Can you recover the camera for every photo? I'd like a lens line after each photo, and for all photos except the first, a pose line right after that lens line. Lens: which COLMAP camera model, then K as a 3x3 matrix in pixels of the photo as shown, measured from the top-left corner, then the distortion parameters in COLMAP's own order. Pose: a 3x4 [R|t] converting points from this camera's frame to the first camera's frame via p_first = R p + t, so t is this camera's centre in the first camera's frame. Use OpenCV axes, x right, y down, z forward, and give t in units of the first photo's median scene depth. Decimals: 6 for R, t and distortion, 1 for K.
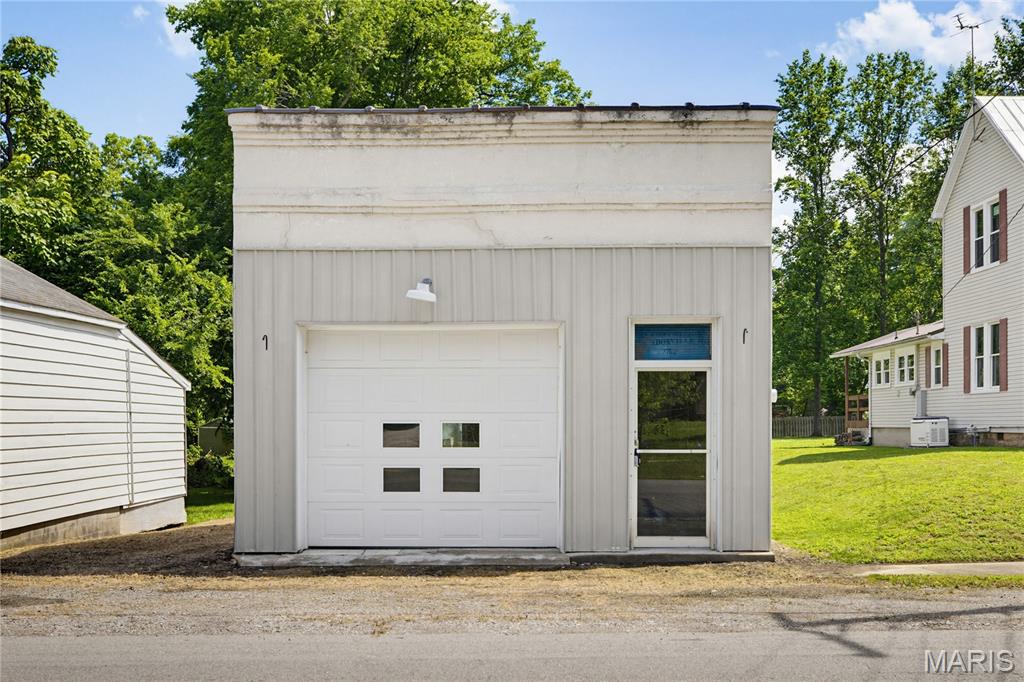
lens RADIAL K [[1008.6, 0, 510.3], [0, 1008.6, 394.4], [0, 0, 1]] dist [-0.008857, 0.017352]
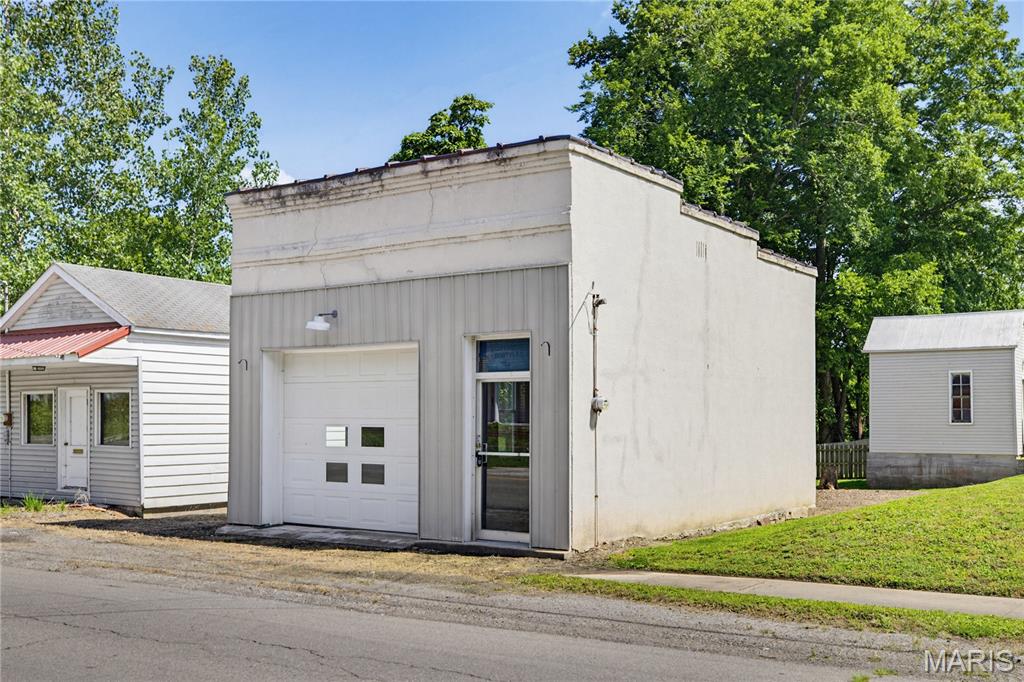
lens RADIAL K [[1032.7, 0, 541.1], [0, 1032.7, 347.3], [0, 0, 1]] dist [-0.005165, 0.001371]
pose [[0.850156, -0.033859, -0.525441, 0.802973], [0.011240, 0.998870, -0.046181, -0.007918], [0.526411, 0.033355, 0.849576, 0.052386]]
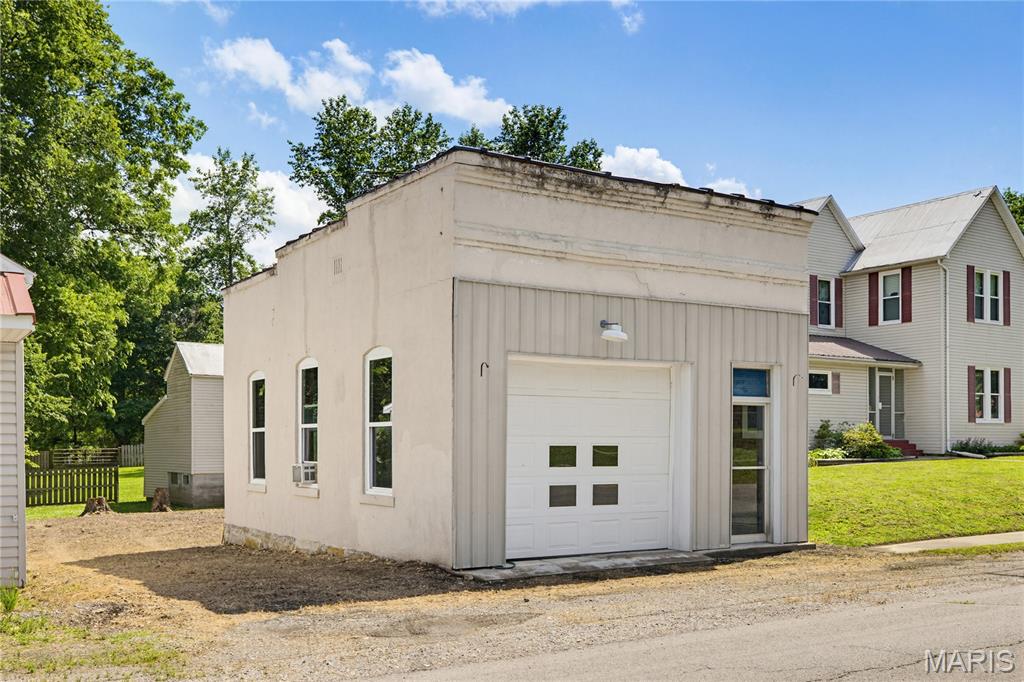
lens RADIAL K [[1008.6, 0, 510.3], [0, 1008.6, 394.4], [0, 0, 1]] dist [-0.008857, 0.017352]
pose [[0.836149, 0.029258, 0.547722, -0.801868], [-0.017001, 0.999479, -0.027436, 0.003657], [-0.548239, 0.013629, 0.836210, 0.094743]]
